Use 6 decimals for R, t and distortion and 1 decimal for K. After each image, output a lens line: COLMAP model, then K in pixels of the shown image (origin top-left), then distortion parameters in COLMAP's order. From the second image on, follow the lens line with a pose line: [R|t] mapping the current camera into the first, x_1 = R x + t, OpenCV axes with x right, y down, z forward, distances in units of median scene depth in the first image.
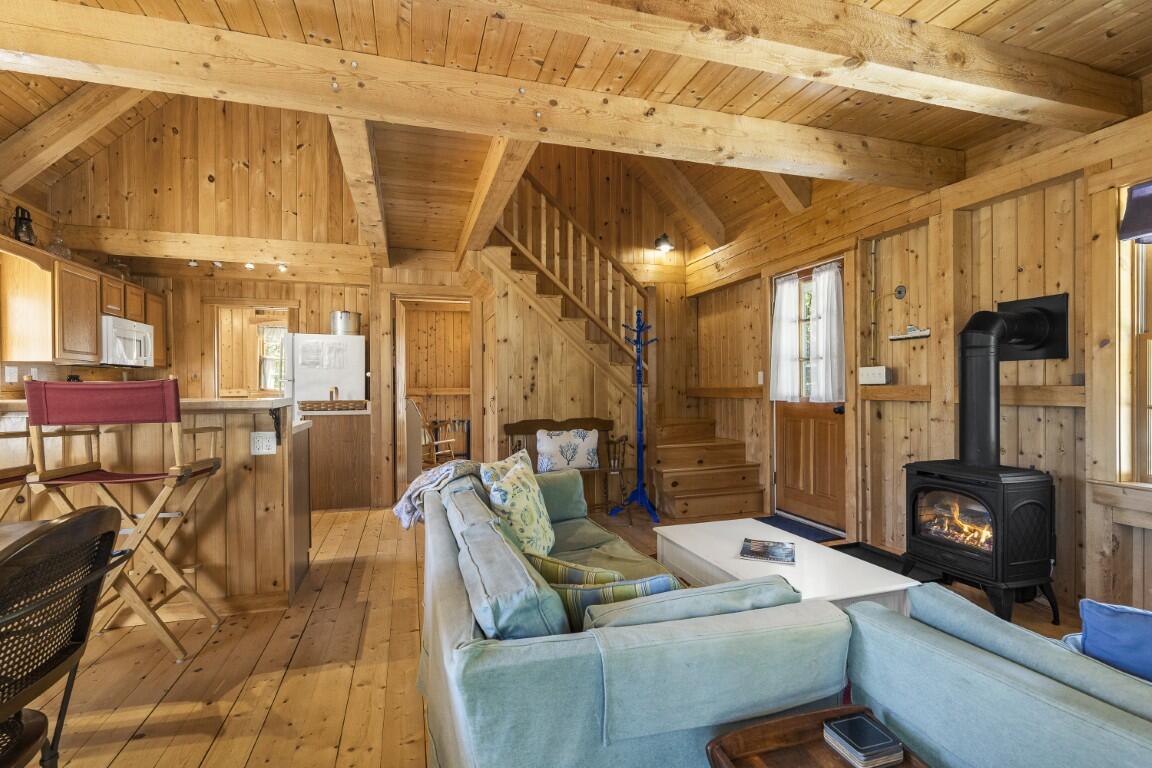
lens RADIAL K [[527.0, 0, 572.2], [0, 527.0, 388.4], [0, 0, 1]] dist [-0.000886, 0.000222]
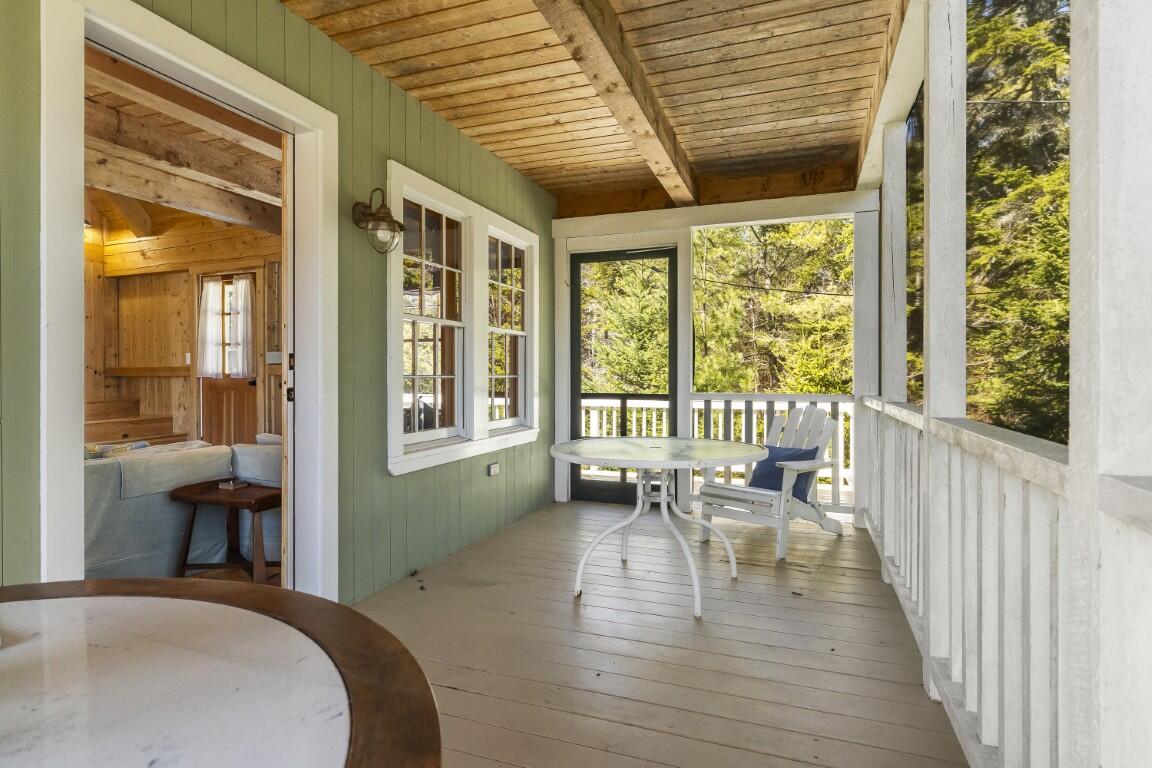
lens RADIAL K [[604.7, 0, 576.3], [0, 604.7, 377.6], [0, 0, 1]] dist [-0.005292, 0.000052]
pose [[0.605848, 0.002245, 0.795578, -0.192121], [0.000288, 0.999995, -0.003042, 0.027253], [-0.795581, 0.002072, 0.605844, -0.513489]]
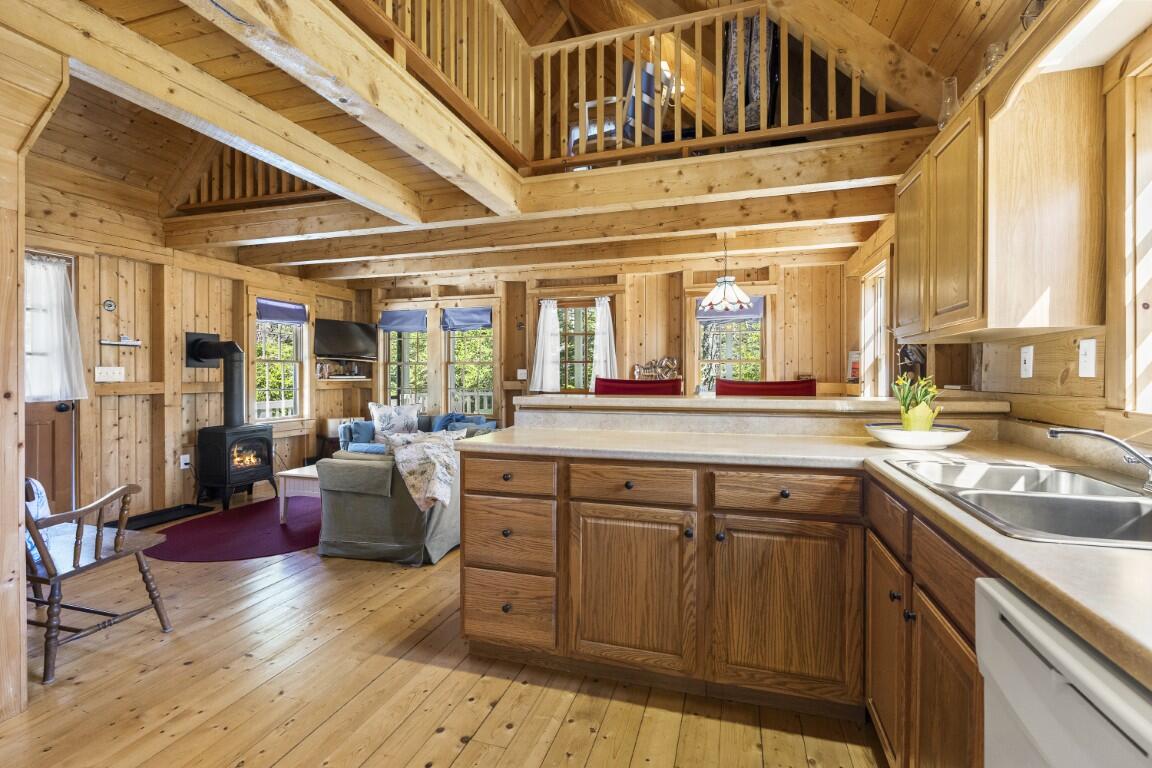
lens RADIAL K [[527.0, 0, 576.7], [0, 527.0, 378.7], [0, 0, 1]] dist [-0.000886, 0.000222]
pose [[-0.829030, -0.002272, 0.559200, -0.725577], [0.003933, 0.999943, 0.009893, -0.017147], [-0.559190, 0.010401, -0.828974, 1.079845]]
